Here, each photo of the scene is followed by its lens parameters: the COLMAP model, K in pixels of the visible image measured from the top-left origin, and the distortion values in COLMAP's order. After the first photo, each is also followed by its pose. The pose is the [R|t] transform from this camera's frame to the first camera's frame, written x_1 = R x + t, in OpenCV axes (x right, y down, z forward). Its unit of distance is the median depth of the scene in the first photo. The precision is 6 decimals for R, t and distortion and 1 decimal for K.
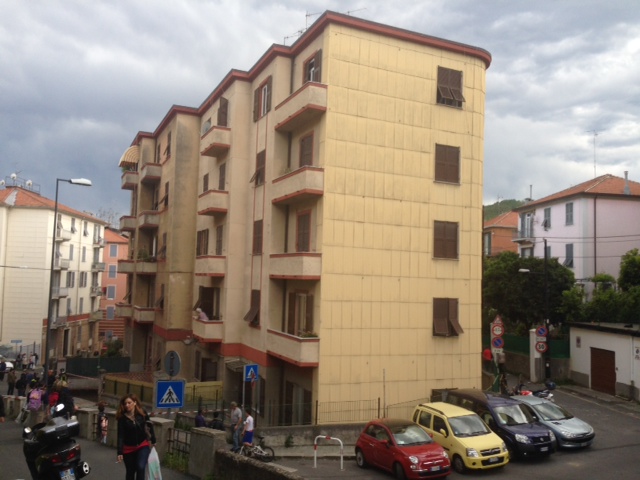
lens RADIAL K [[602.8, 0, 320.5], [0, 602.8, 251.2], [0, 0, 1]] dist [0.043788, -0.018280]
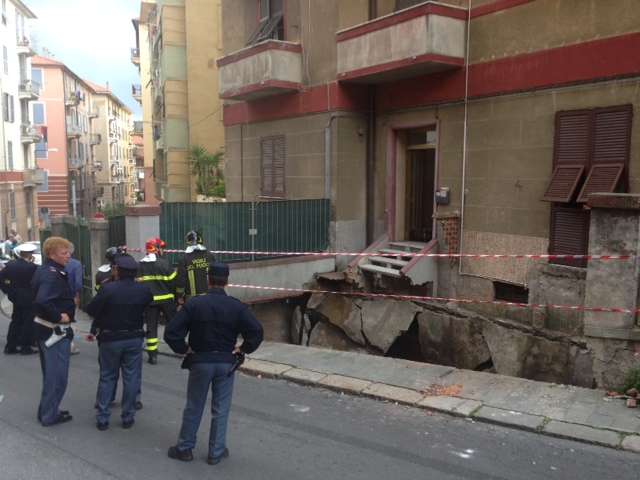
lens RADIAL K [[608.5, 0, 319.6], [0, 608.5, 251.4], [0, 0, 1]] dist [0.135257, -0.243376]
pose [[0.983915, -0.052225, 0.170835, -0.224335], [0.021639, 0.984113, 0.176218, 0.084388], [-0.177324, -0.169687, 0.969414, 0.398904]]
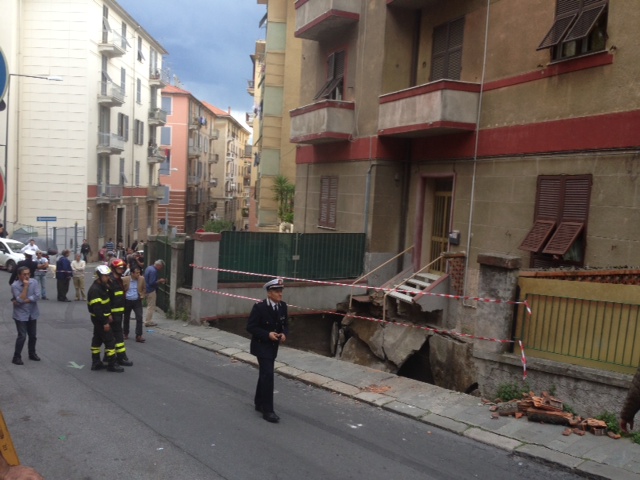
lens RADIAL K [[607.0, 0, 320.0], [0, 607.0, 240.0], [0, 0, 1]] dist [0.072726, -0.001644]
pose [[0.999900, 0.013311, -0.004679, -0.203155], [-0.012595, 0.991536, 0.129216, 0.075436], [0.006359, -0.129145, 0.991605, 0.362006]]
